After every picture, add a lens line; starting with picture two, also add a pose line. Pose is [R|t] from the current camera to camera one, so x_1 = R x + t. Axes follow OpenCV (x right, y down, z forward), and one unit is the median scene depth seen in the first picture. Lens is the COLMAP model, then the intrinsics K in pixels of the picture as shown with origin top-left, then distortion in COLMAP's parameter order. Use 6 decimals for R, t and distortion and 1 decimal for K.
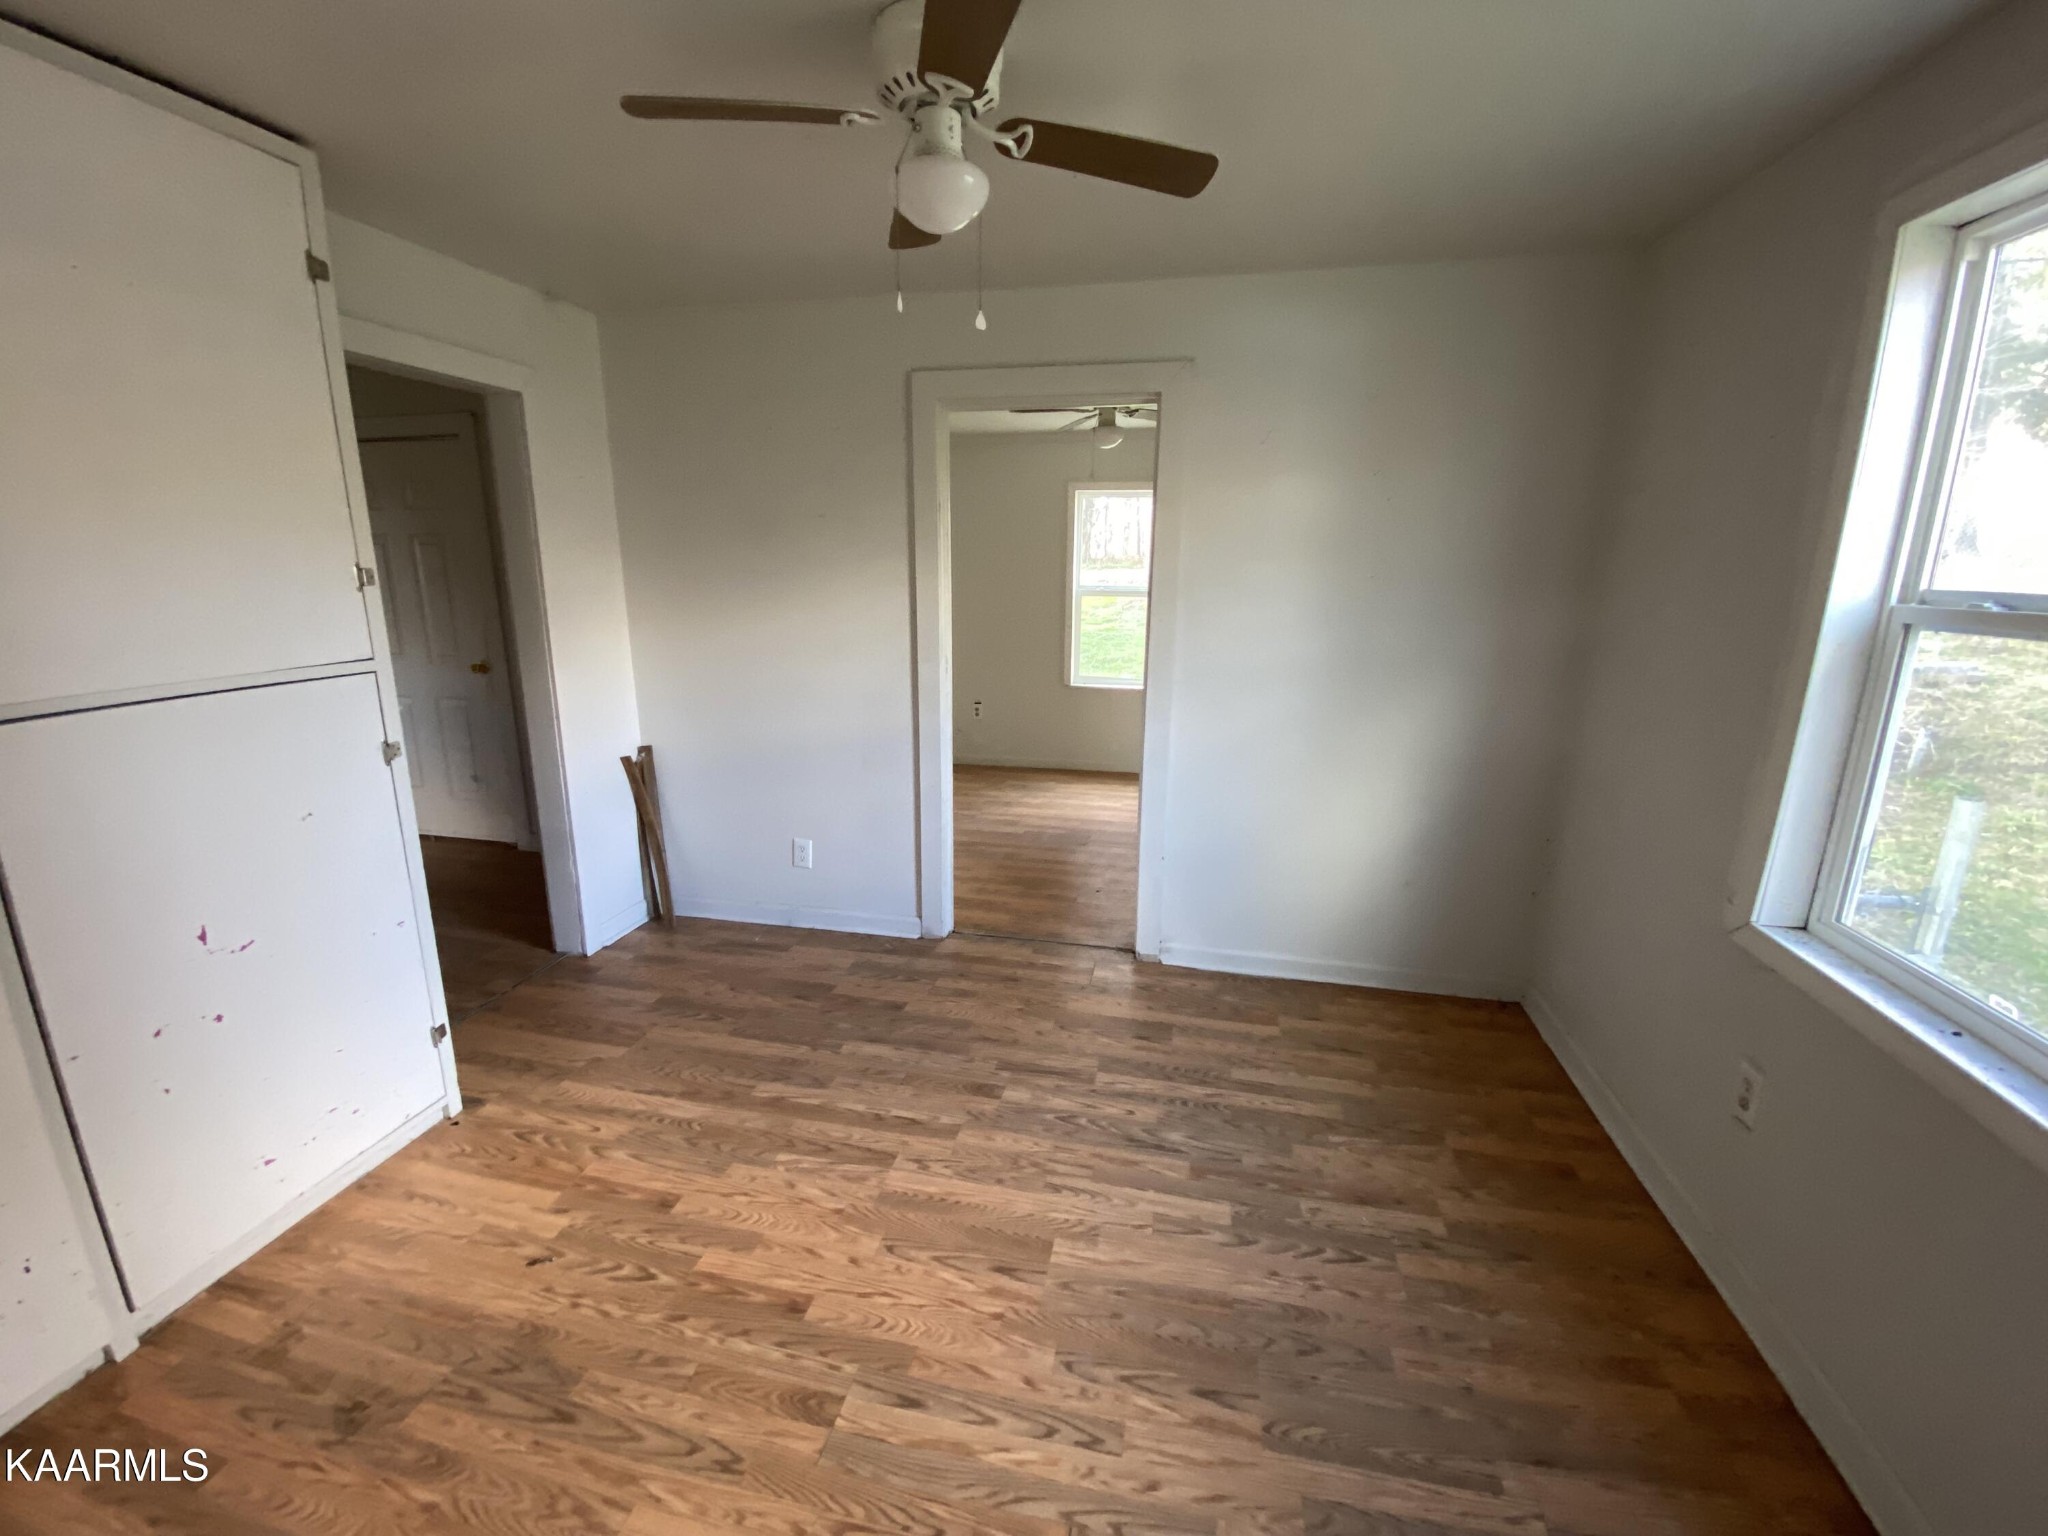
lens RADIAL K [[827.5, 0, 1017.0], [0, 827.5, 774.3], [0, 0, 1]] dist [0.025962, -0.023575]
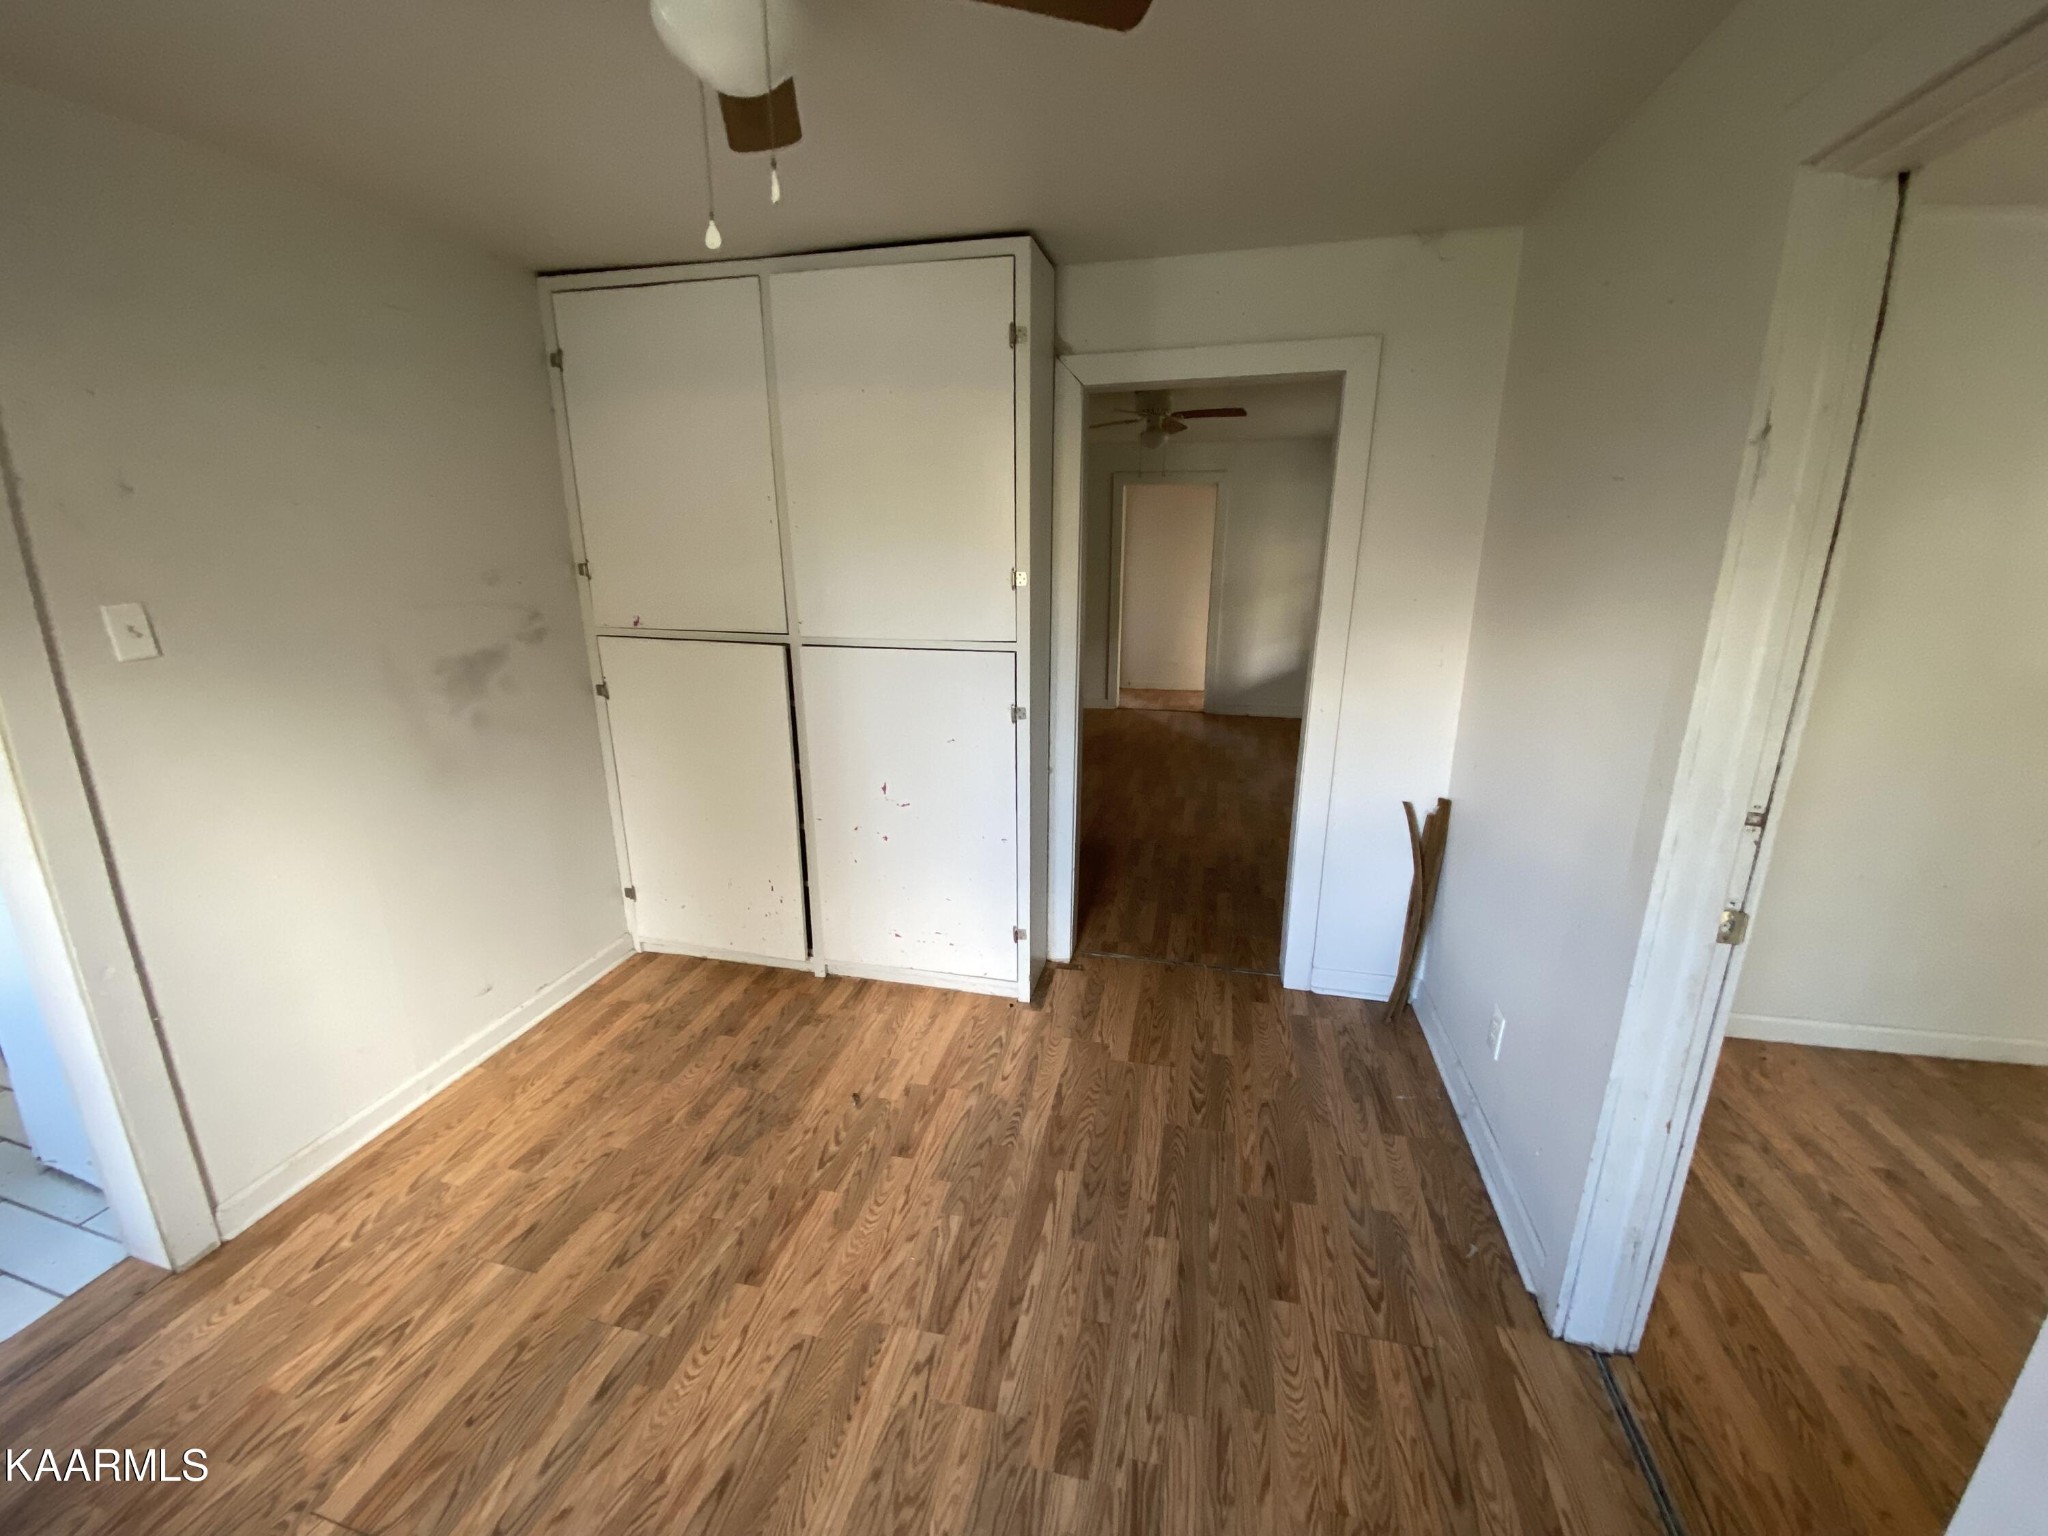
lens RADIAL K [[827.5, 0, 1017.0], [0, 827.5, 774.3], [0, 0, 1]] dist [0.025962, -0.023575]
pose [[-0.016179, 0.267800, -0.963339, 0.479578], [-0.242820, 0.933570, 0.263602, -0.263565], [0.969937, 0.238182, 0.049923, 0.919676]]
